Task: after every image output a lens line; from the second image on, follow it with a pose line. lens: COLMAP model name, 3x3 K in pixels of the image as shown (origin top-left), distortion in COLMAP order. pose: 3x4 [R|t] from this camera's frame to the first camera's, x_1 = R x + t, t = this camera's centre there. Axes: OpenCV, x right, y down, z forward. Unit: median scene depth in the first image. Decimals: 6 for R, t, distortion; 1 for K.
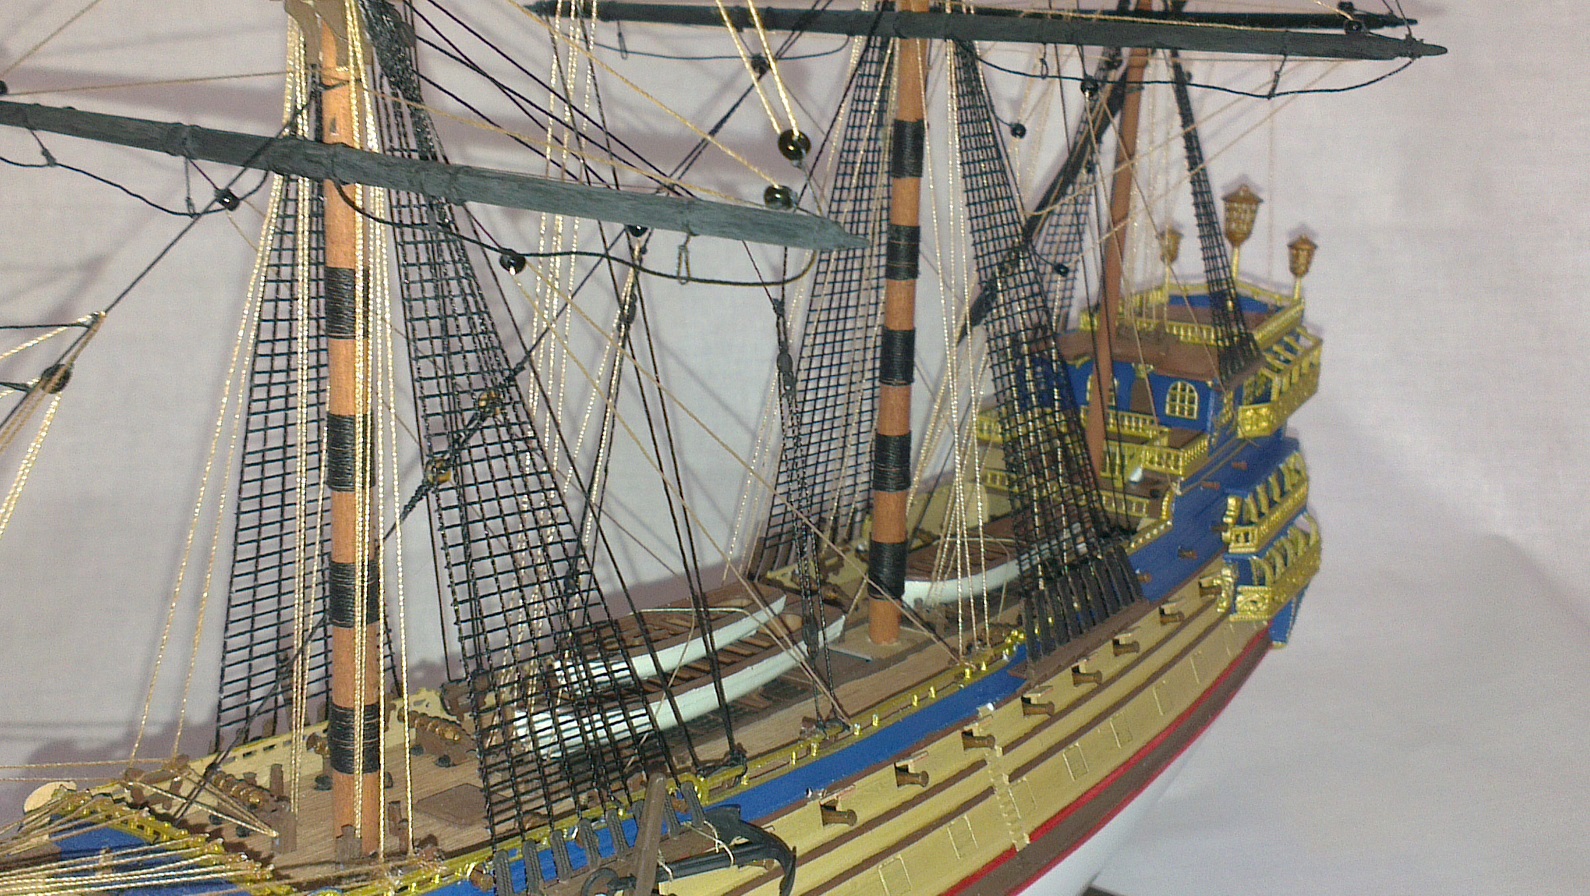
lens RADIAL K [[1761.9, 0, 795.0], [0, 1761.9, 448.0], [0, 0, 1]] dist [0.085080, -0.007488]
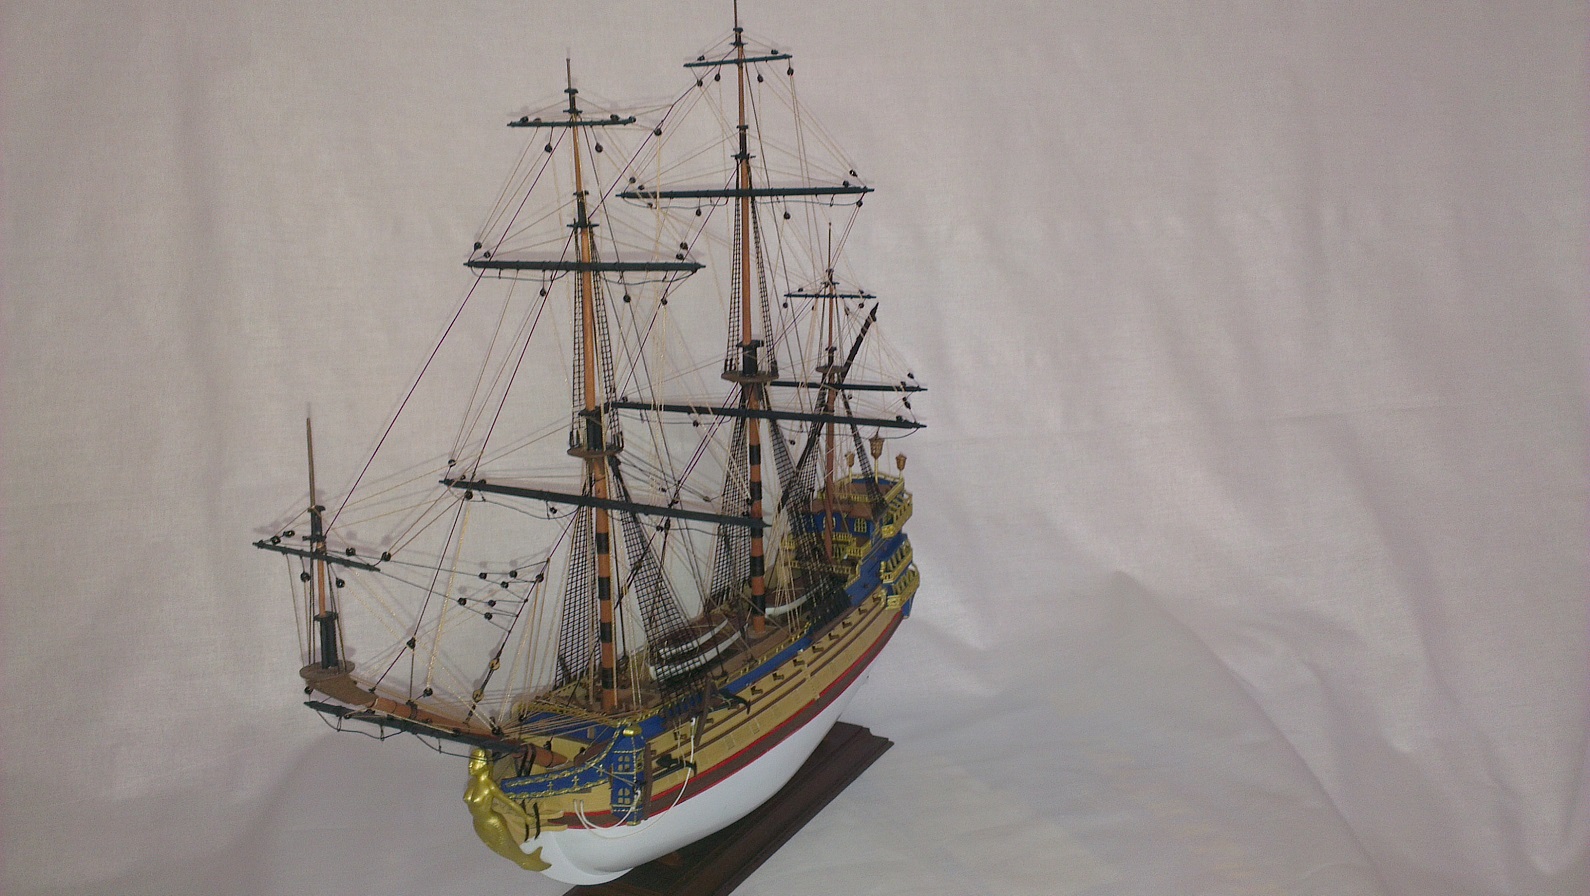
lens RADIAL K [[1761.9, 0, 795.0], [0, 1761.9, 448.0], [0, 0, 1]] dist [0.085080, -0.007488]
pose [[0.982401, -0.085239, 0.166200, -0.307023], [0.085316, 0.996332, 0.006688, -0.175343], [-0.166160, 0.007609, 0.986069, -1.598433]]
